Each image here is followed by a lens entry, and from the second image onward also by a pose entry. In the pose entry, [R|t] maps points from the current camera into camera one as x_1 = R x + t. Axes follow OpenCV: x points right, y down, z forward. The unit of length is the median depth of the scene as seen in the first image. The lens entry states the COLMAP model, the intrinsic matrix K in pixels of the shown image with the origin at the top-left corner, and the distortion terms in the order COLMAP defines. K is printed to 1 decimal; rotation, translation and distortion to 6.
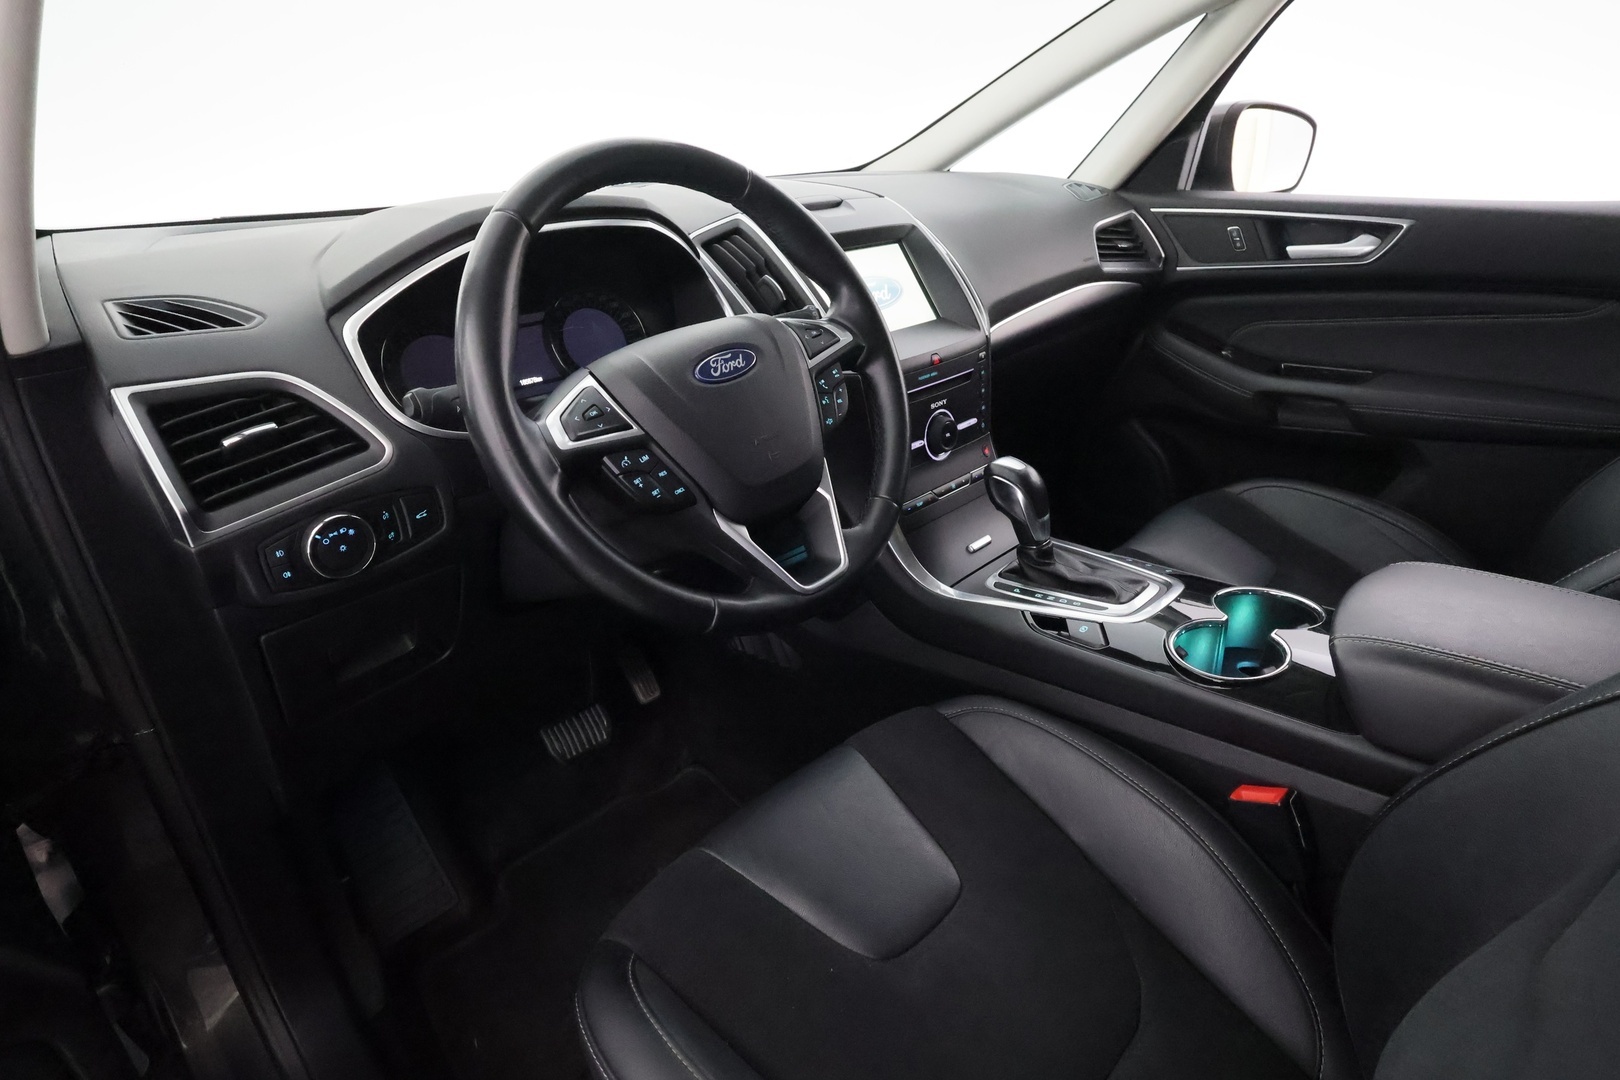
lens RADIAL K [[882.3, 0, 818.8], [0, 882.3, 537.3], [0, 0, 1]] dist [0.003454, -0.004292]
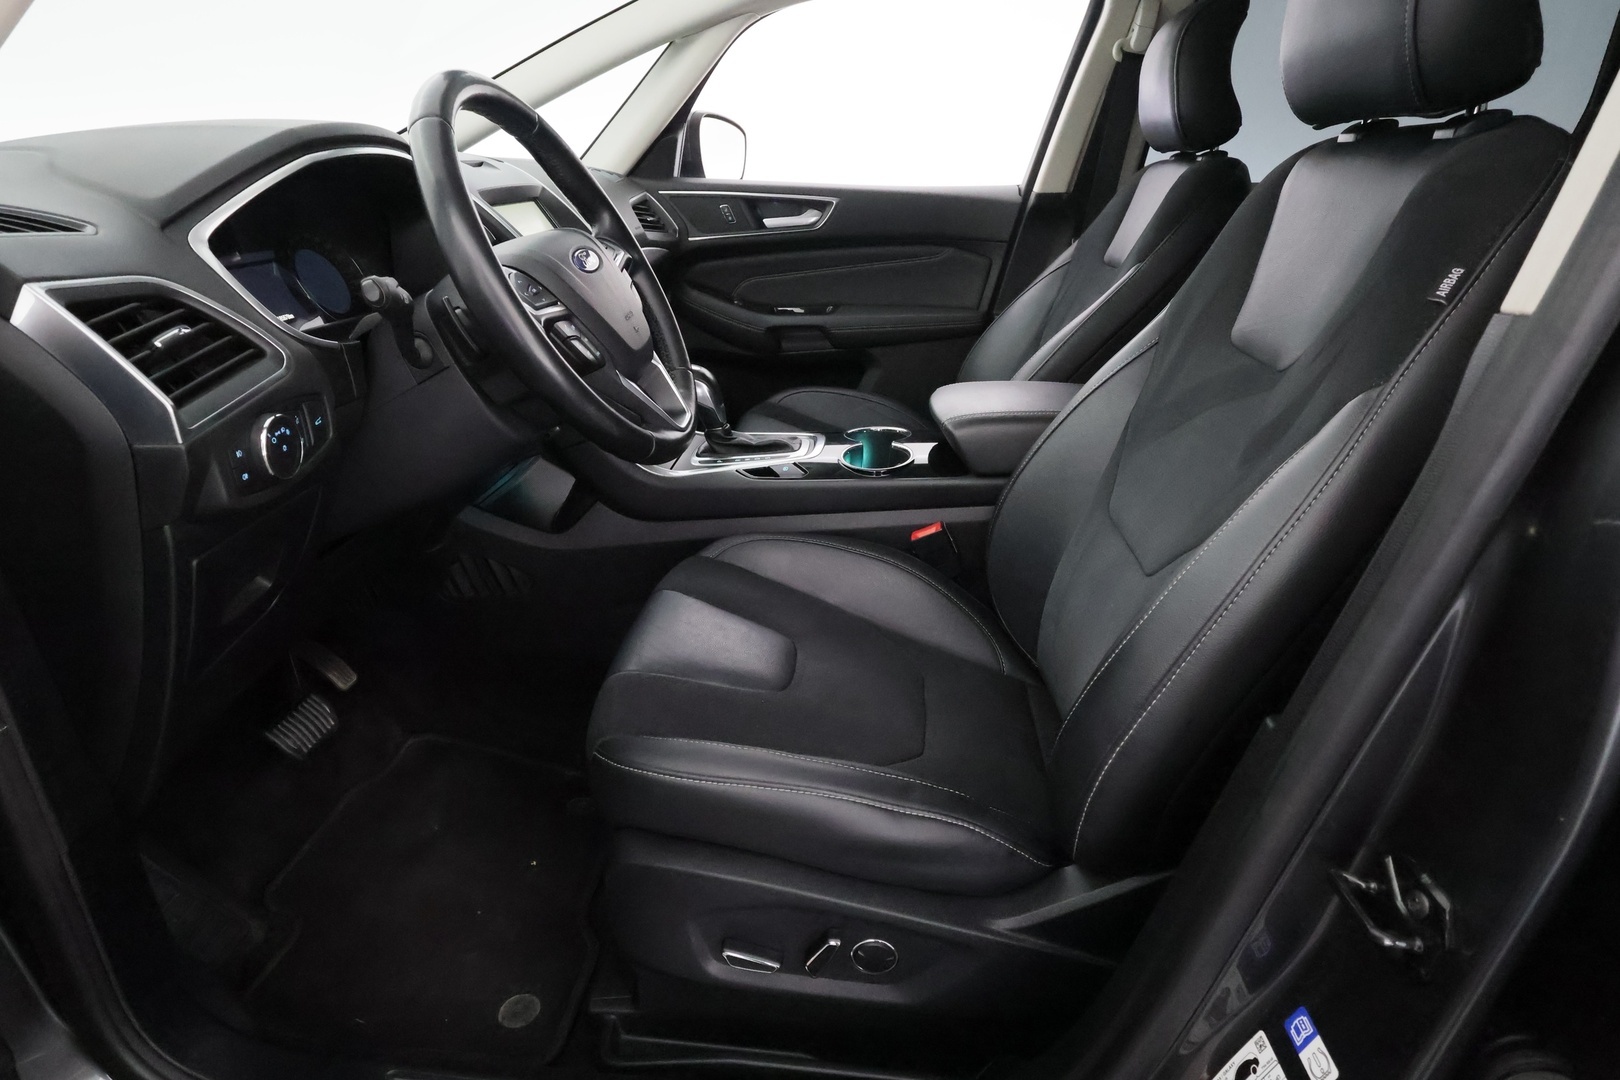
lens RADIAL K [[882.3, 0, 824.0], [0, 882.3, 539.3], [0, 0, 1]] dist [0.003454, -0.004292]
pose [[0.757065, -0.218588, 0.615688, -0.384103], [0.235916, 0.970251, 0.054381, 0.108728], [-0.609259, 0.104081, 0.786111, -0.081383]]
